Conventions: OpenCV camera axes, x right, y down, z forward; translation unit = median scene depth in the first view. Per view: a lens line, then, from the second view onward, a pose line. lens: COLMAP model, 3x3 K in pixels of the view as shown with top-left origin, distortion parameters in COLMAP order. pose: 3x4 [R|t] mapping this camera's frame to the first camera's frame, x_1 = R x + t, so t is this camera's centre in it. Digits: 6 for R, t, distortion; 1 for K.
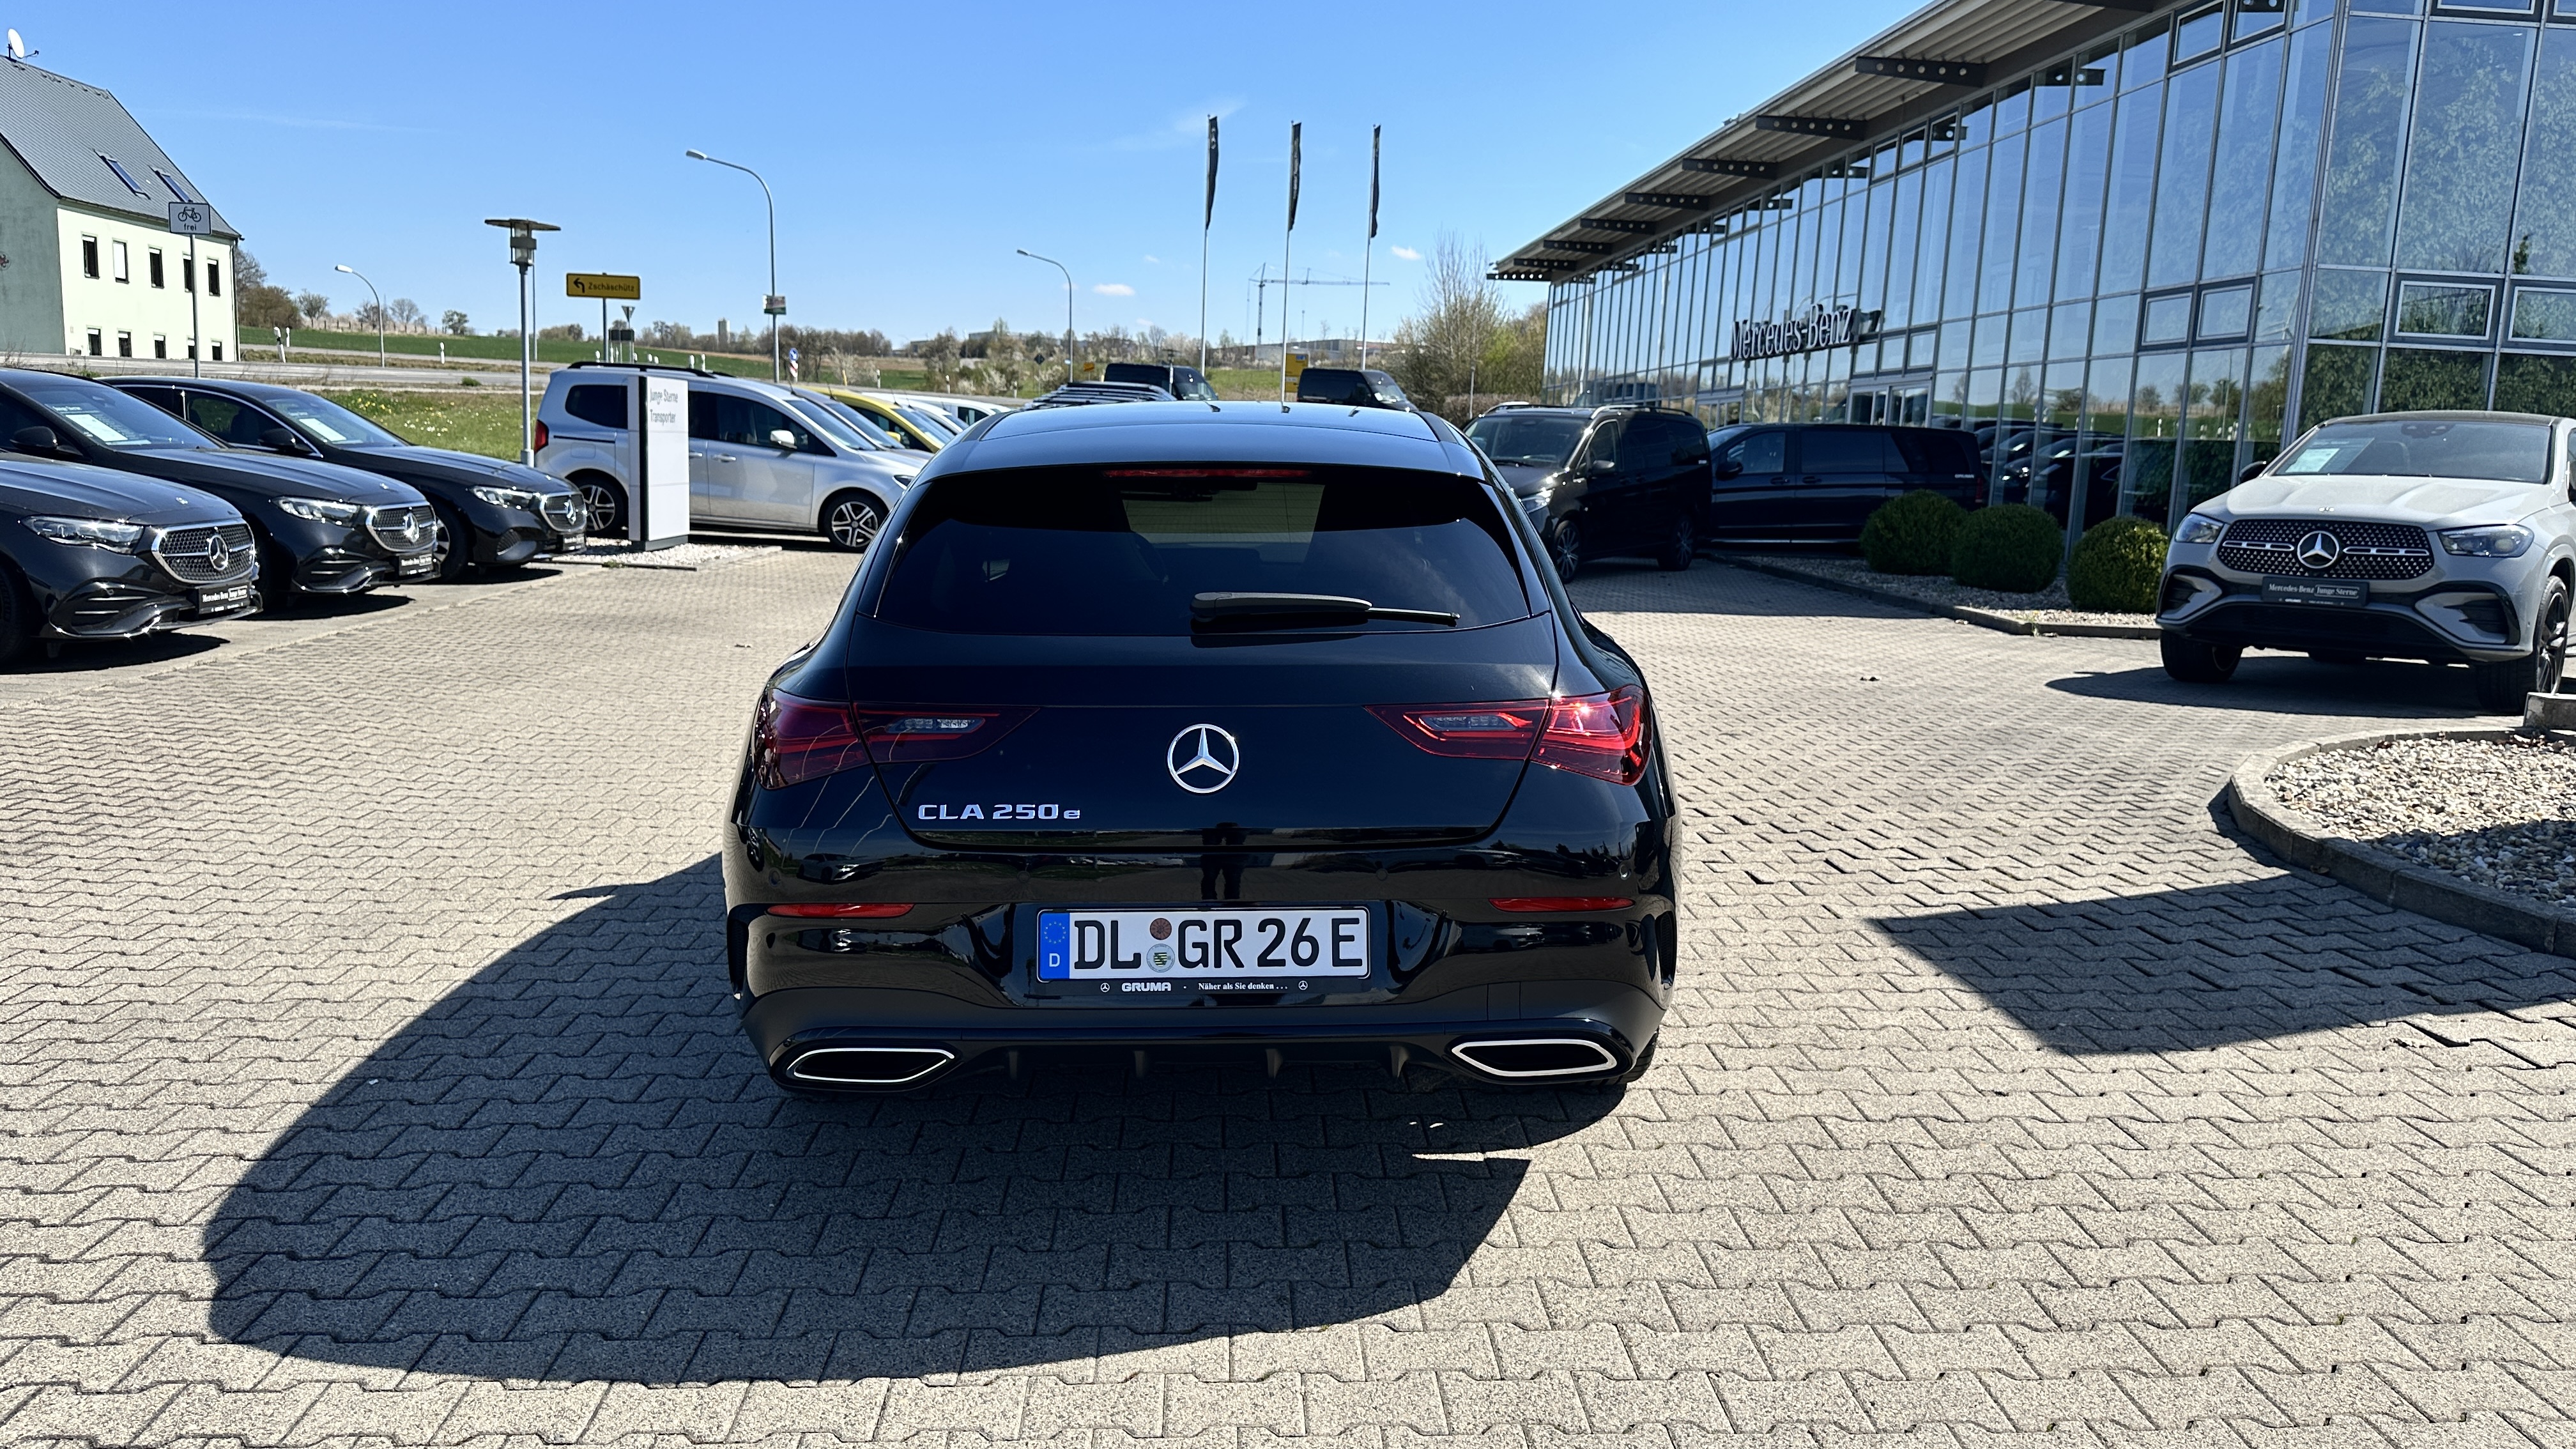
lens RADIAL K [[1808.6, 0, 1297.9], [0, 1808.6, 681.9], [0, 0, 1]] dist [0.088981, -0.119623]
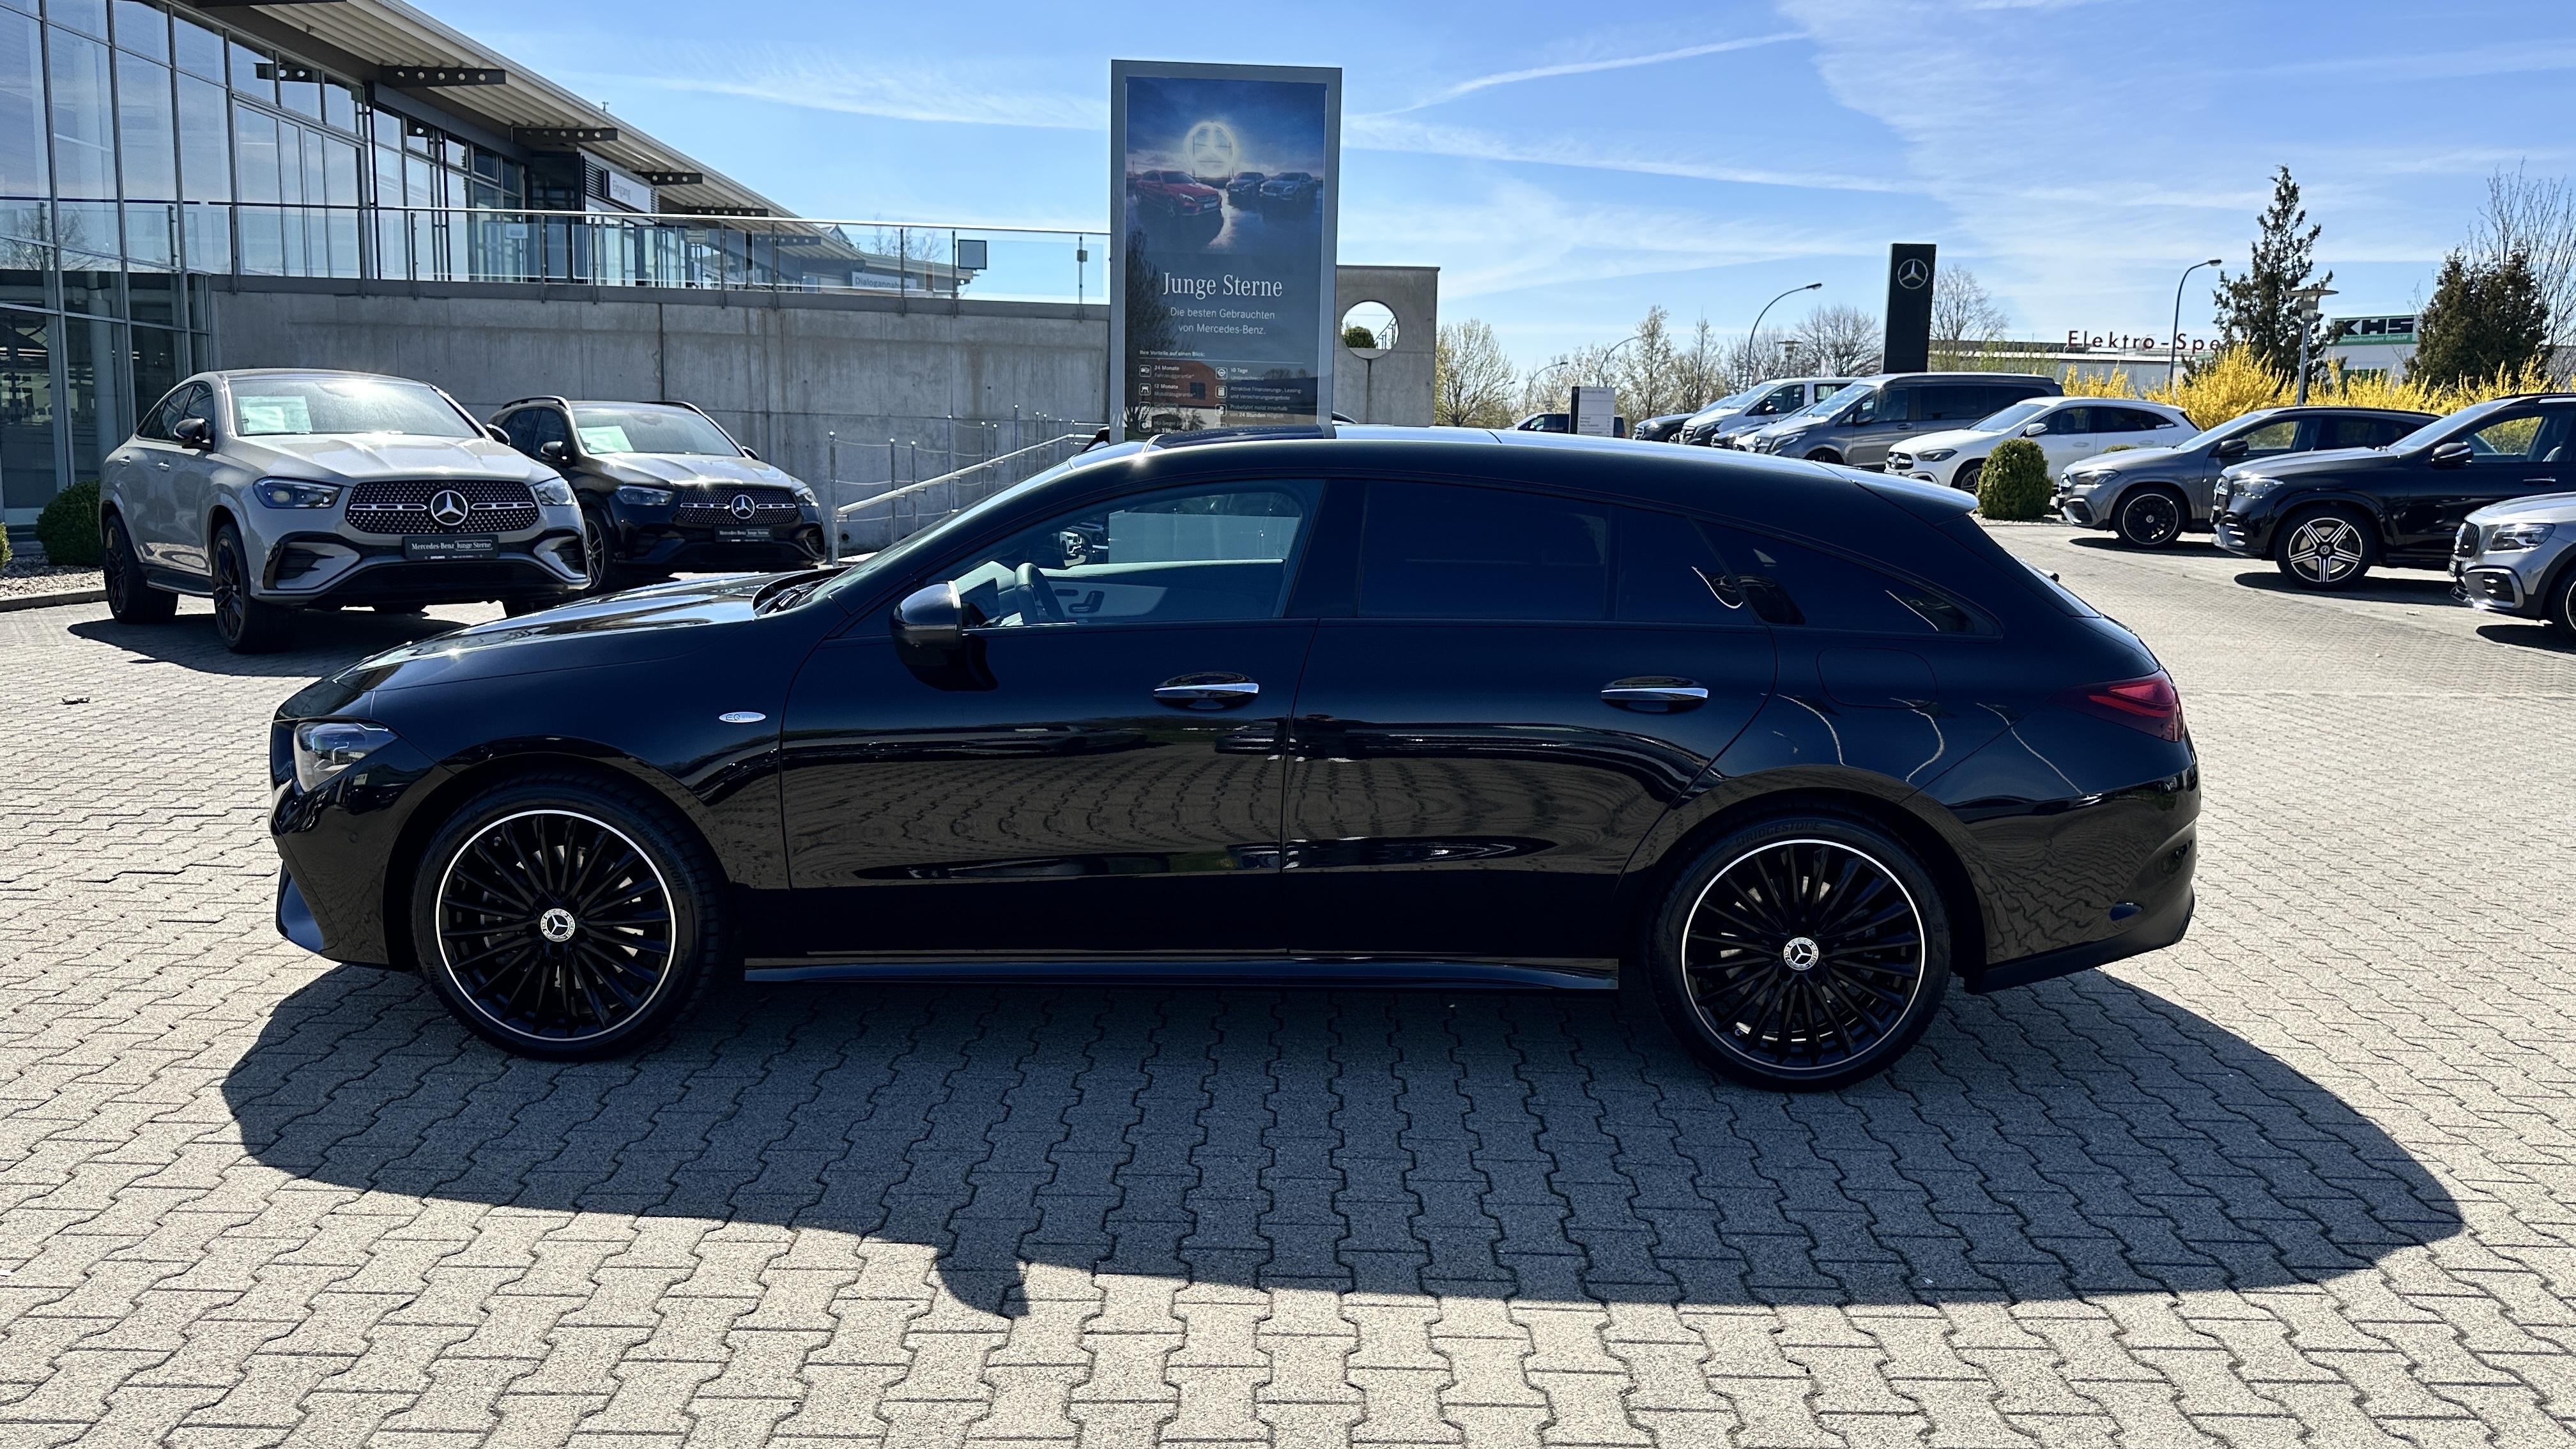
lens RADIAL K [[1785.1, 0, 1276.2], [0, 1785.1, 721.8], [0, 0, 1]] dist [0.137928, -0.226225]
pose [[0.046522, -0.174787, 0.983507, -0.490186], [0.107478, 0.979733, 0.169033, -0.077157], [-0.993118, 0.097841, 0.064364, 0.463497]]
